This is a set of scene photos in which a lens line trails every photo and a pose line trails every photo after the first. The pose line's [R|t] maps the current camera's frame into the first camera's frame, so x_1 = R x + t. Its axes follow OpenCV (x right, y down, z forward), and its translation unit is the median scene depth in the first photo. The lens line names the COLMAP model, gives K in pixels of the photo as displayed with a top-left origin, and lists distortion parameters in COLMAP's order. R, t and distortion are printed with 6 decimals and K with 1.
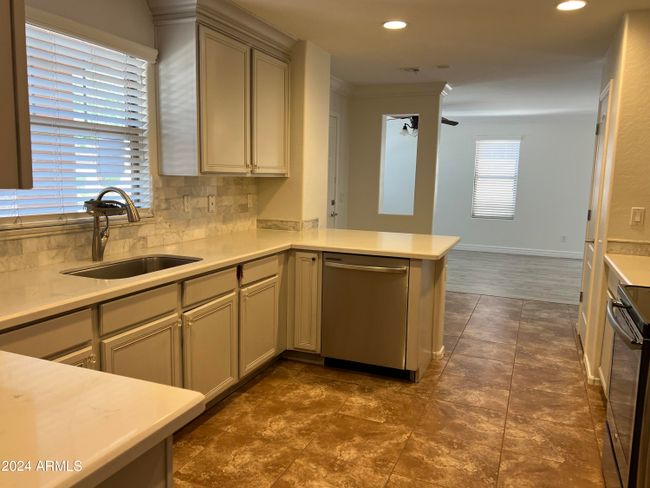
lens RADIAL K [[515.7, 0, 325.4], [0, 515.7, 243.3], [0, 0, 1]] dist [0.013679, 0.002556]
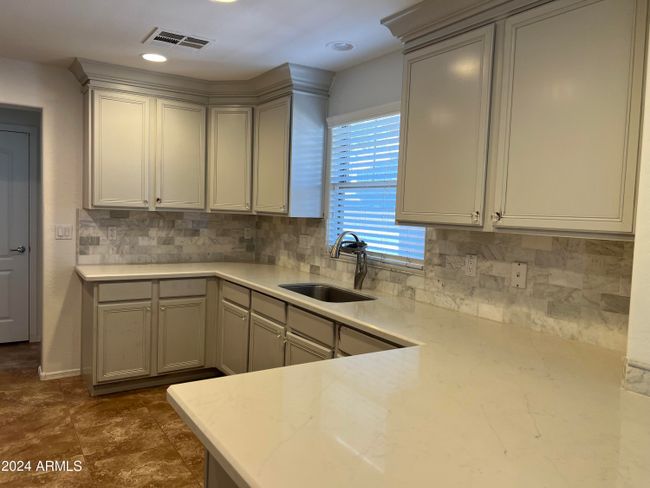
lens RADIAL K [[490.5, 0, 325.0], [0, 490.5, 244.1], [0, 0, 1]] dist [0.008081, -0.000254]
pose [[-0.561916, -0.000488, -0.827194, 0.485765], [-0.174145, 0.977658, 0.117720, -0.165516], [0.808656, 0.210200, -0.549447, 1.299322]]
